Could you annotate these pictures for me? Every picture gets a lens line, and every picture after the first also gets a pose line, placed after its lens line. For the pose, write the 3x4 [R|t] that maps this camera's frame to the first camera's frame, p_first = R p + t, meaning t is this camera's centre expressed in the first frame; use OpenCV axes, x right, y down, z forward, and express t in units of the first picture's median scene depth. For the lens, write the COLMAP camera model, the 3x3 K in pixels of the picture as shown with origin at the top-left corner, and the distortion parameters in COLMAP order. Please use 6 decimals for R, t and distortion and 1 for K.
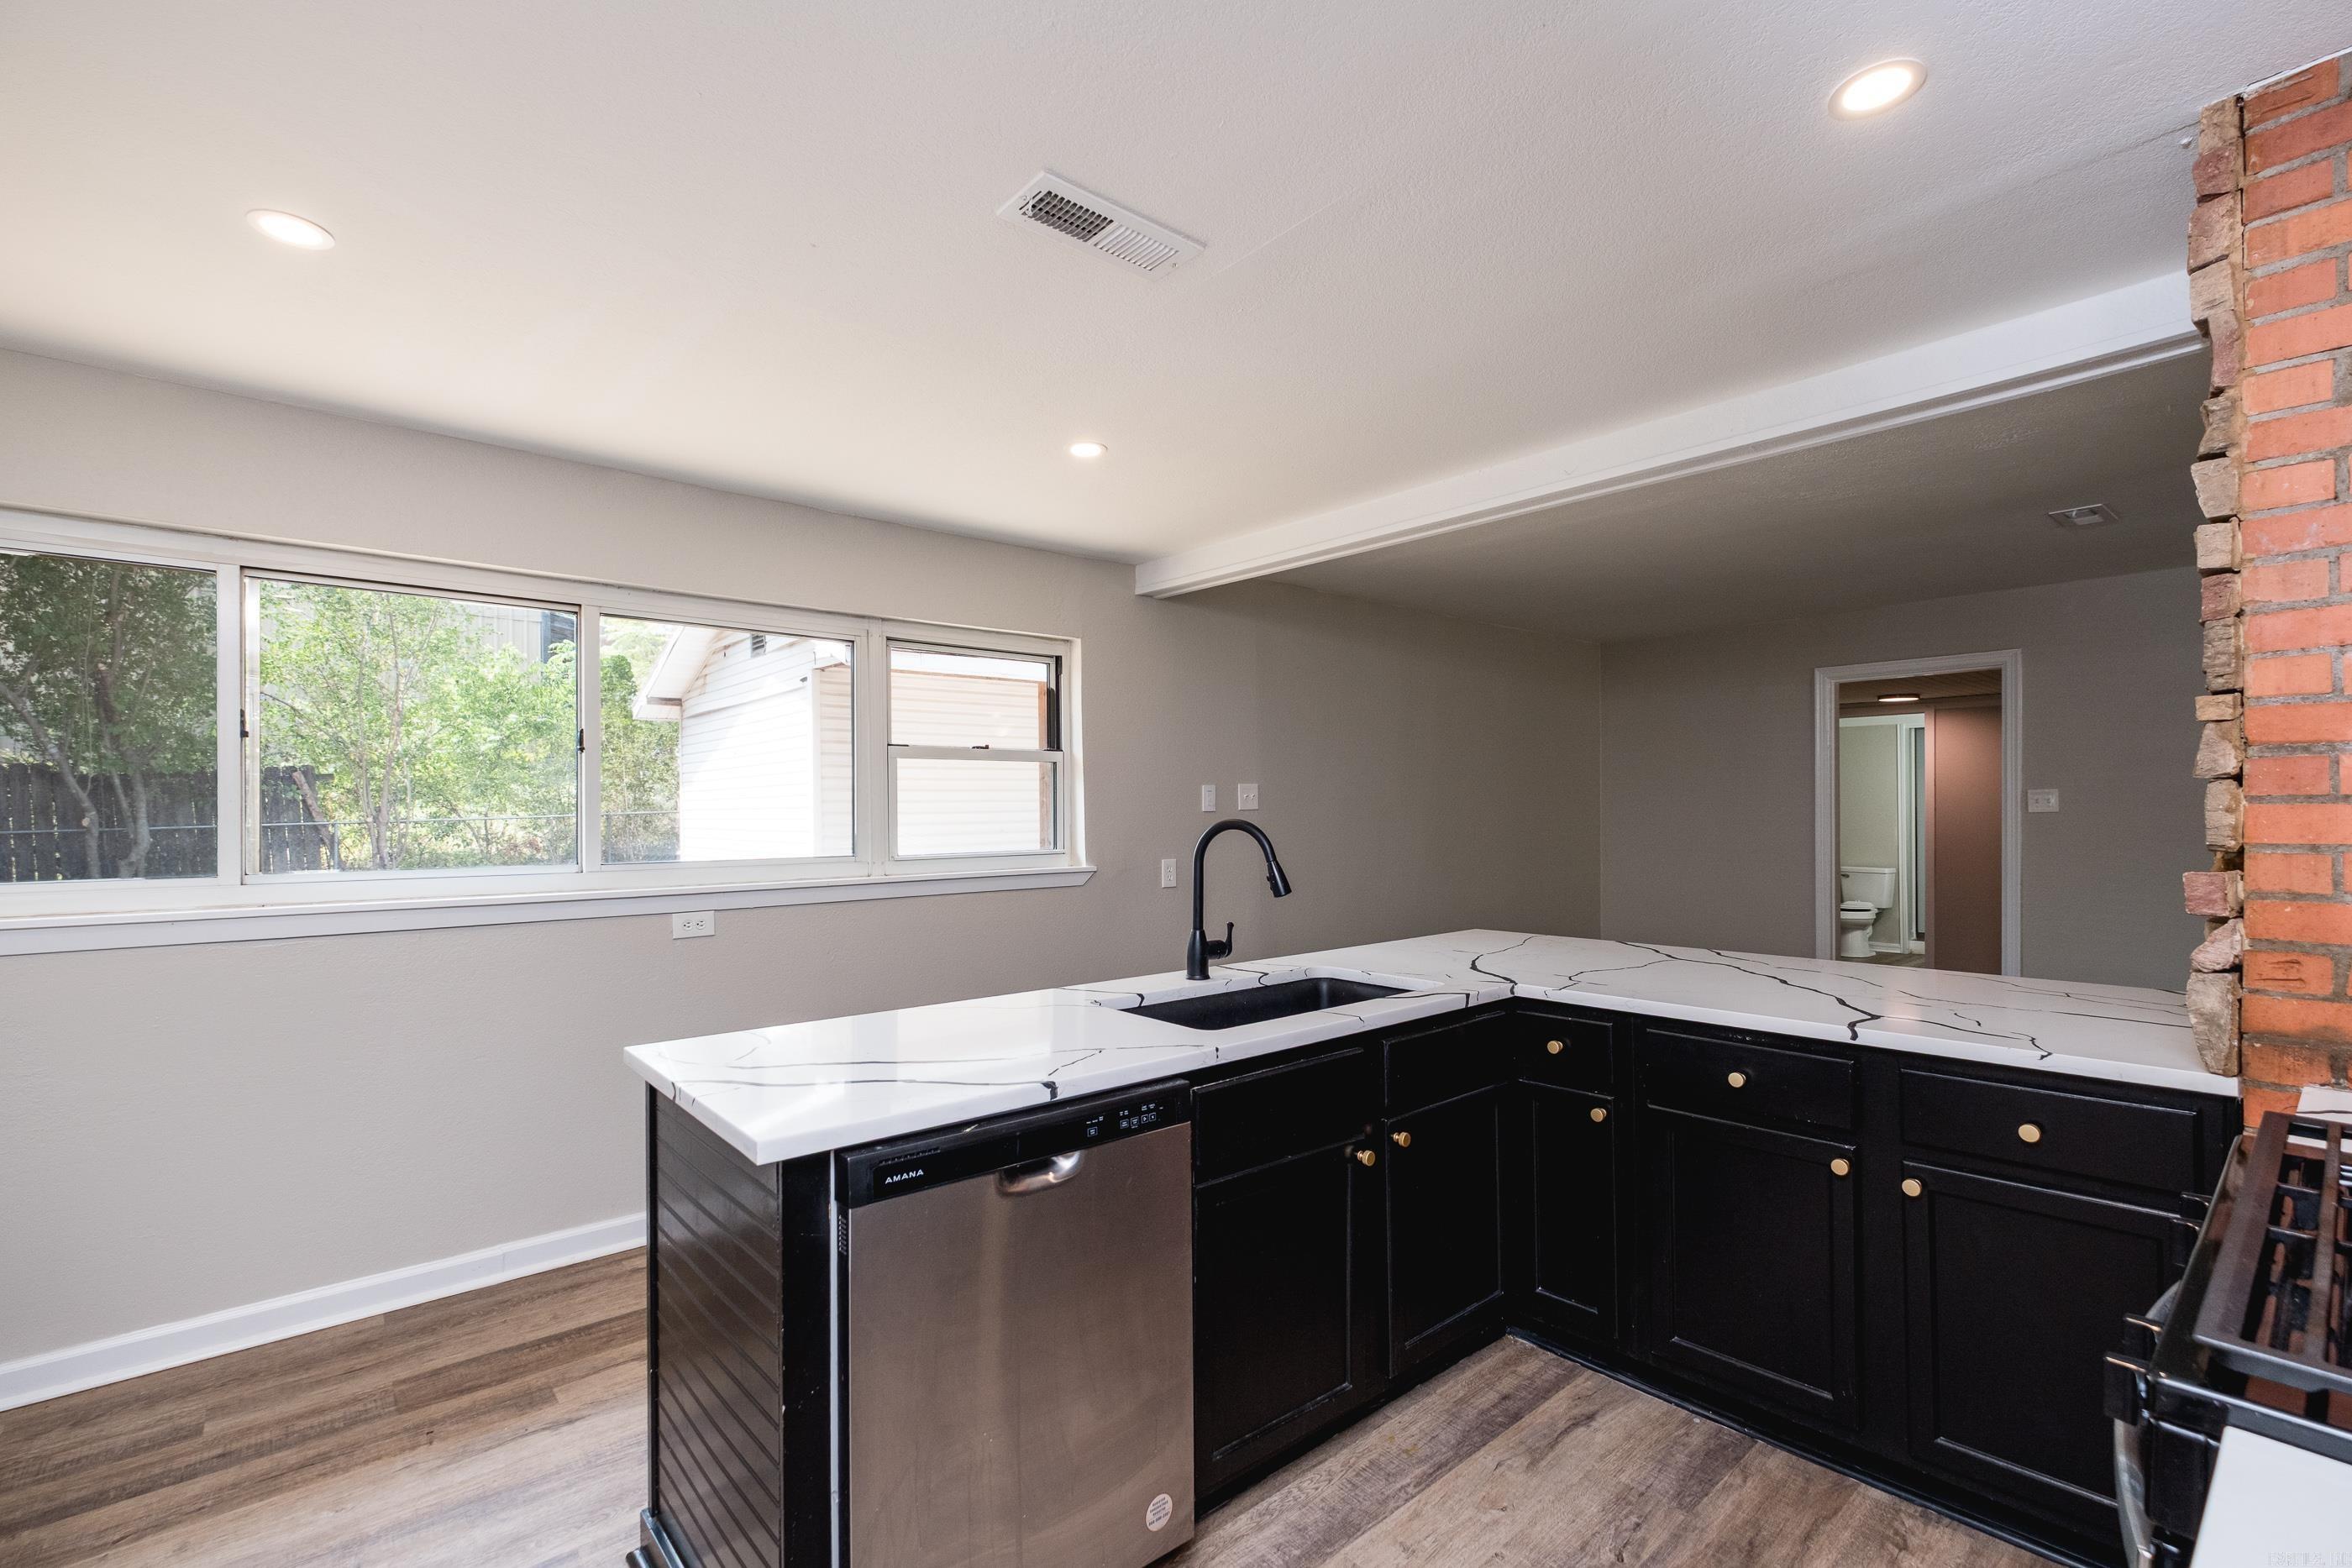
lens RADIAL K [[1019.2, 0, 1174.5], [0, 1019.2, 801.2], [0, 0, 1]] dist [0.009685, -0.005679]
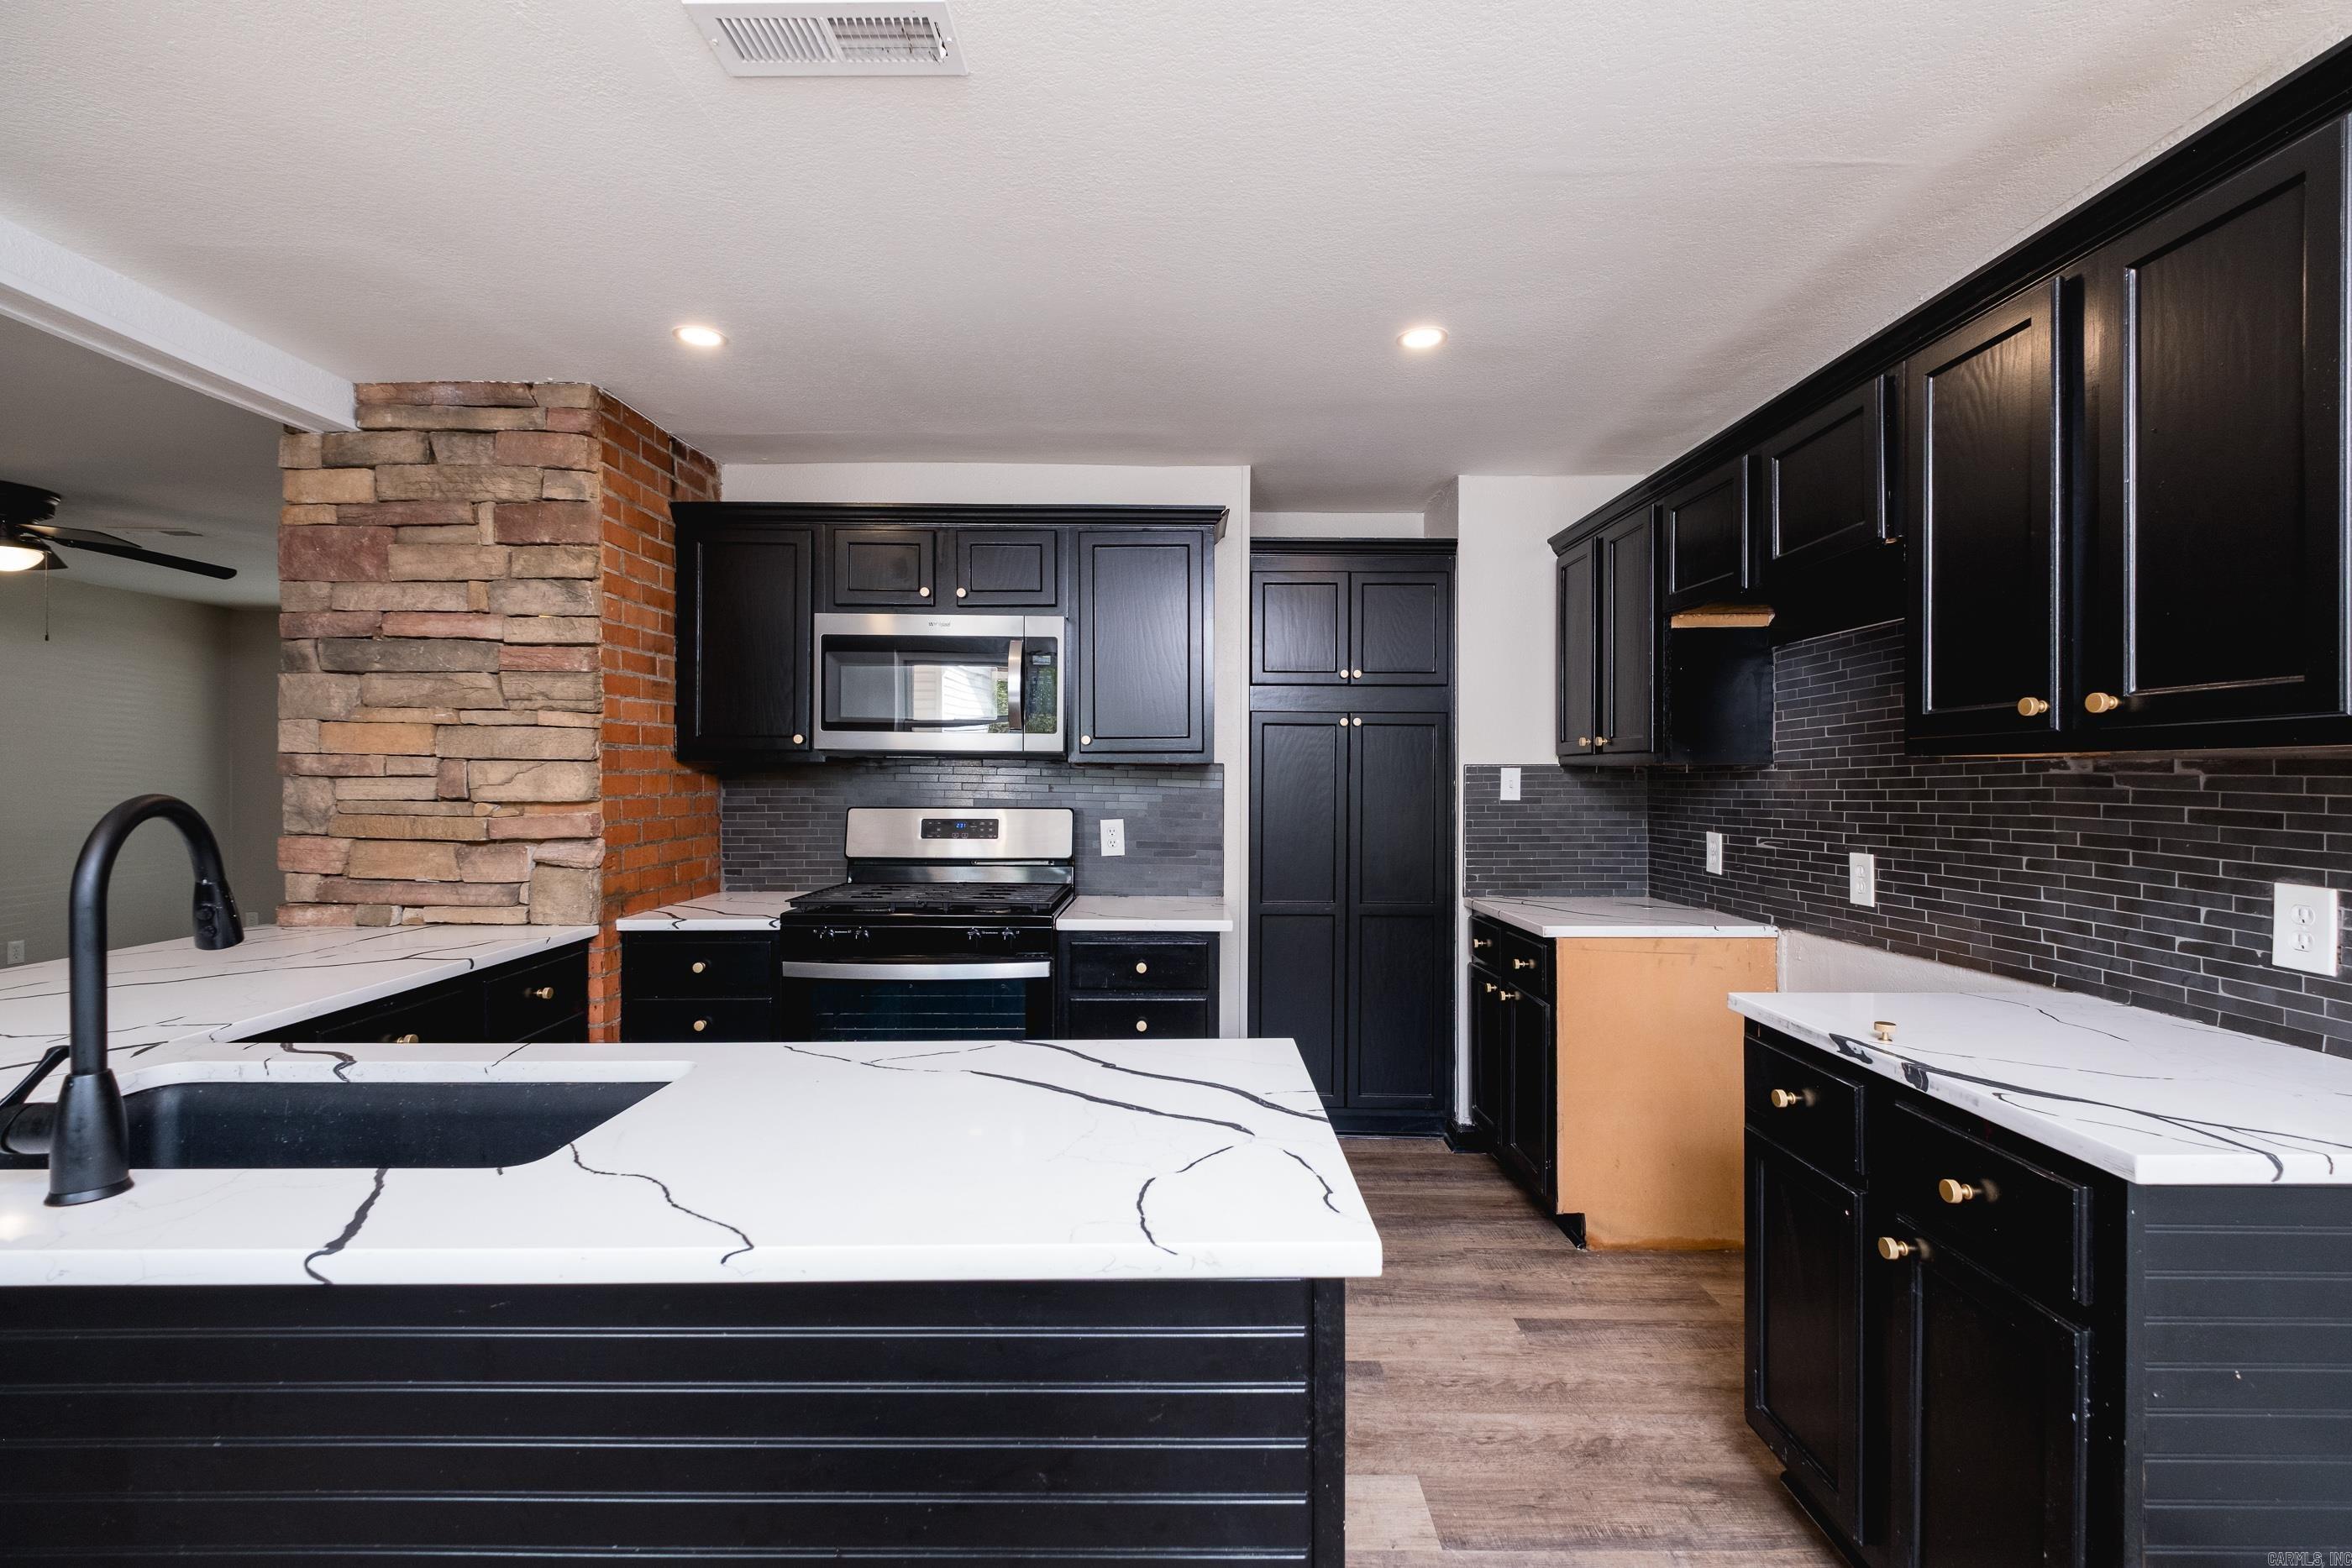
lens RADIAL K [[1019.2, 0, 1180.9], [0, 1019.2, 772.2], [0, 0, 1]] dist [0.009685, -0.005679]
pose [[-0.763267, 0.007725, 0.646037, -0.684482], [0.000608, 0.999937, -0.011238, 0.014305], [-0.646083, -0.008184, -0.763223, 1.255162]]
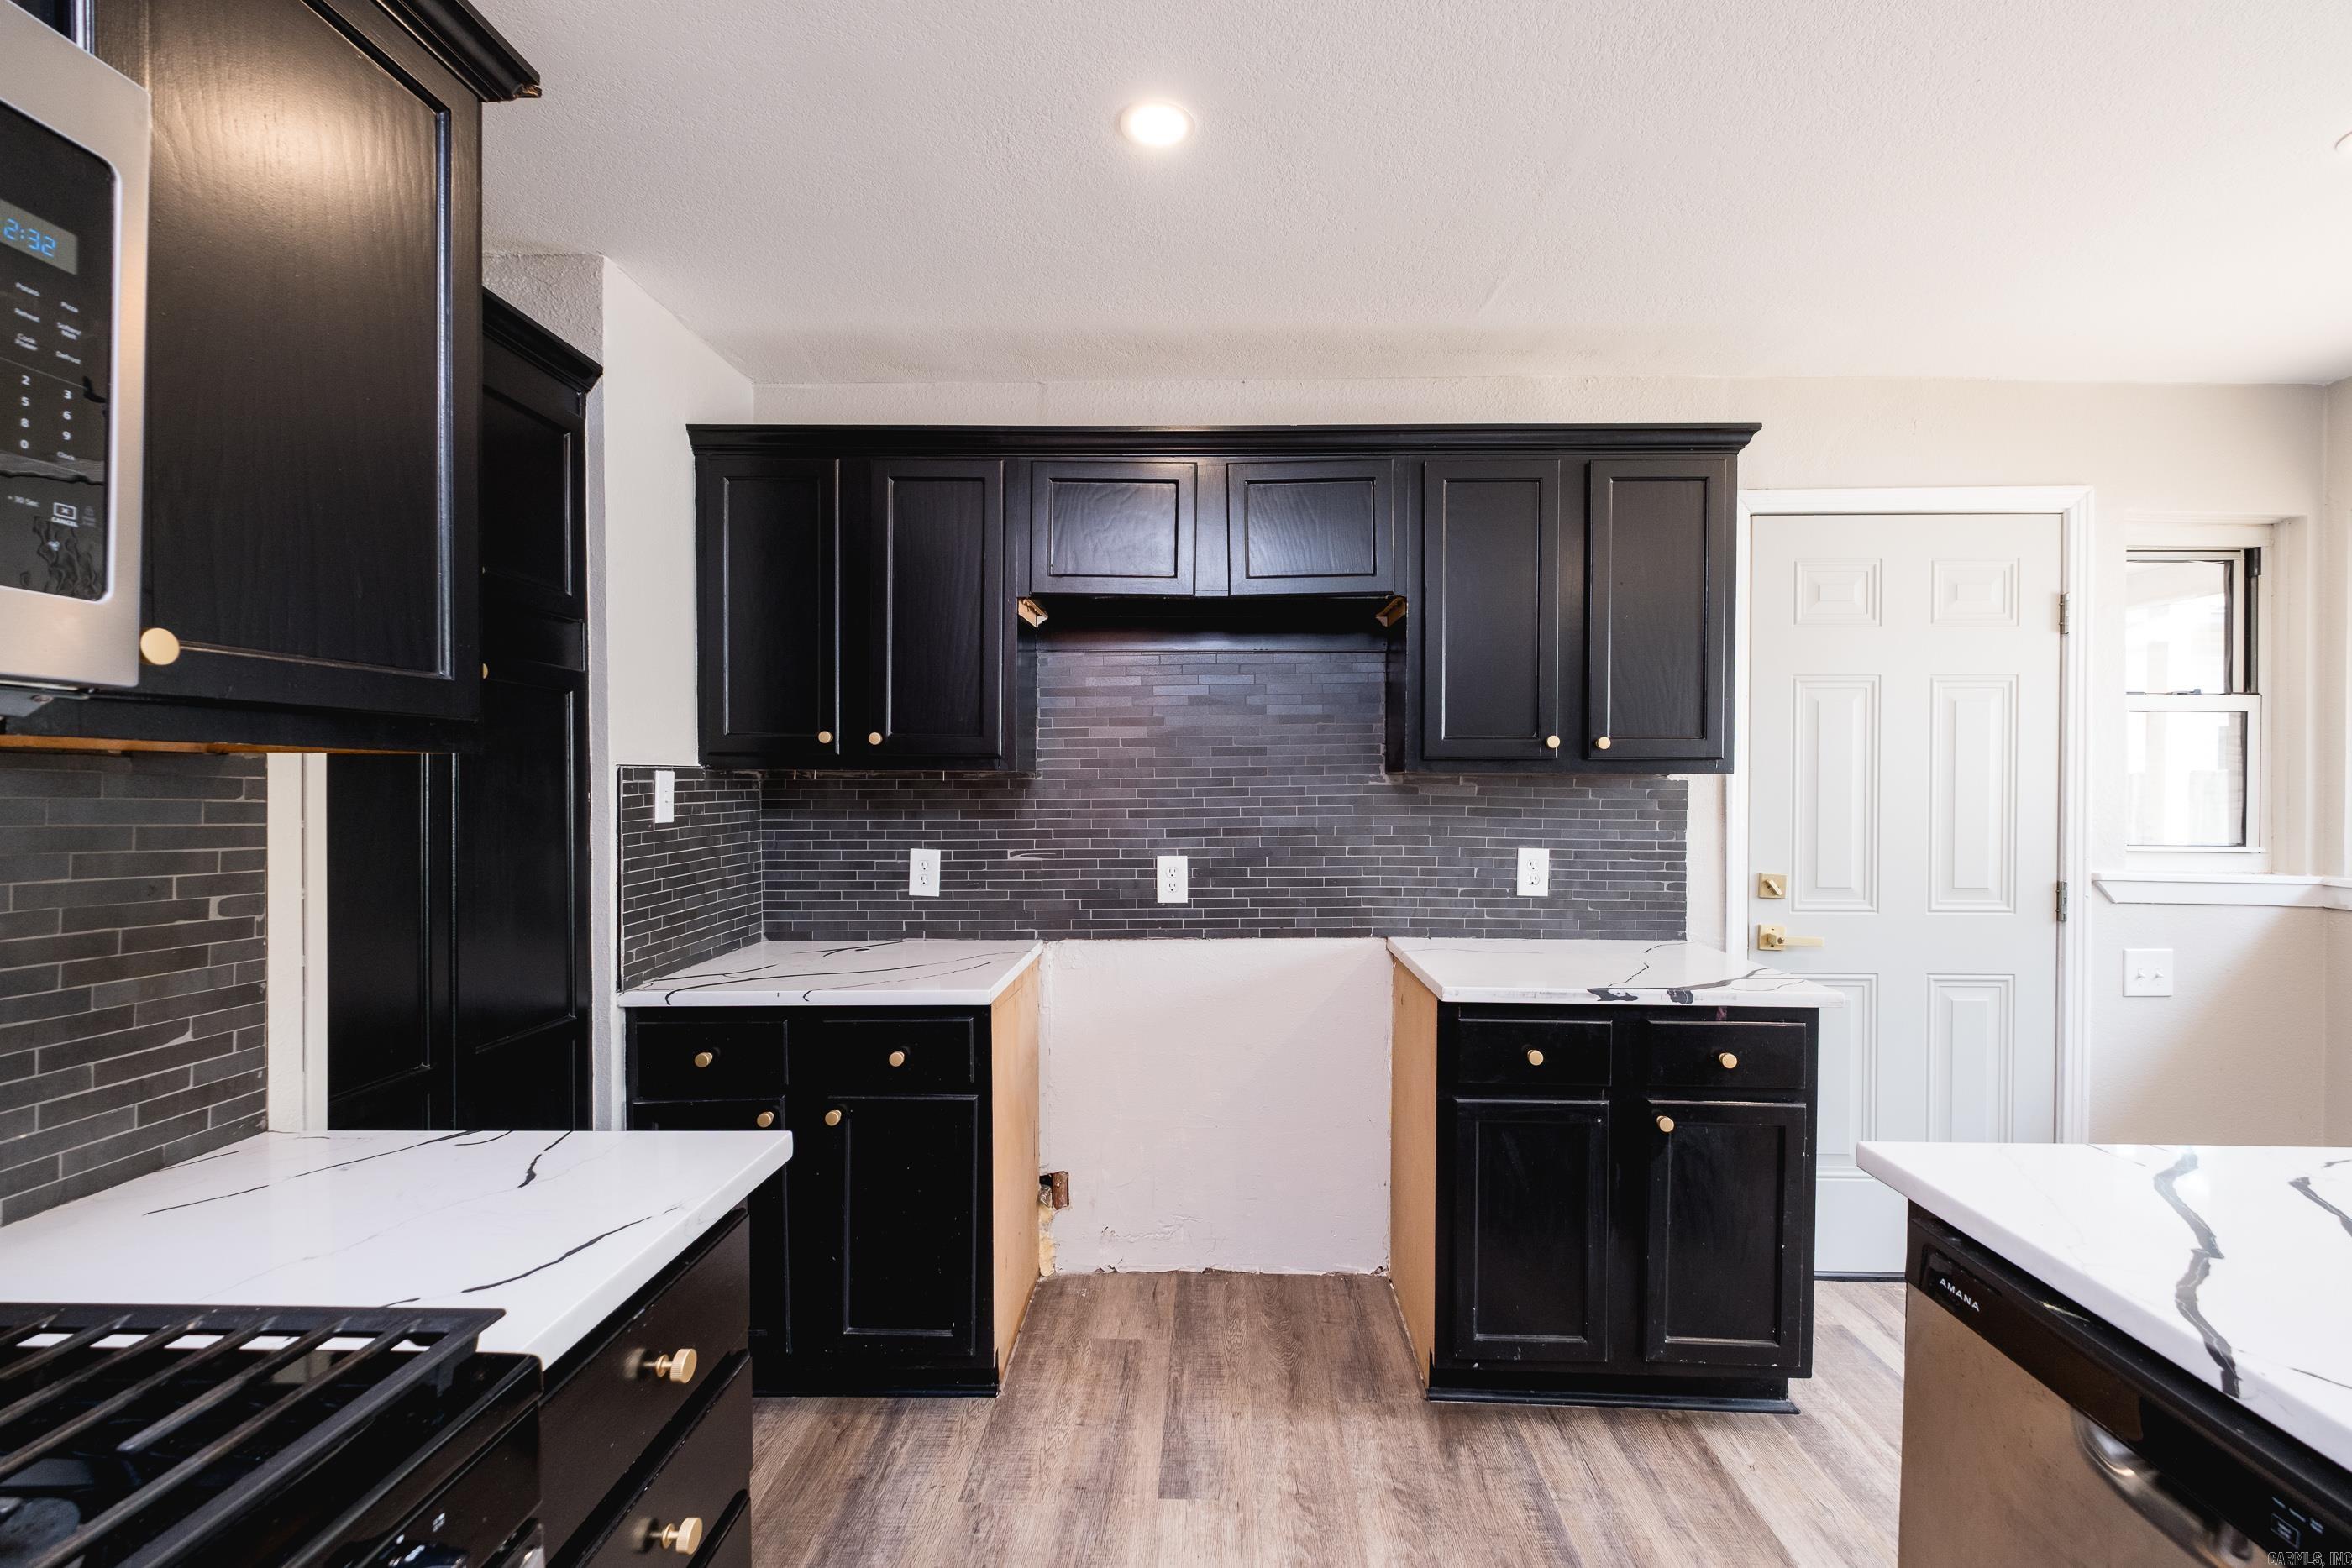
lens RADIAL K [[1019.2, 0, 1159.8], [0, 1019.2, 788.1], [0, 0, 1]] dist [0.009685, -0.005679]
pose [[-0.662243, 0.006915, -0.749257, 0.442290], [0.001758, 0.999969, 0.007674, -0.000900], [0.749287, 0.003765, -0.662235, 0.704743]]
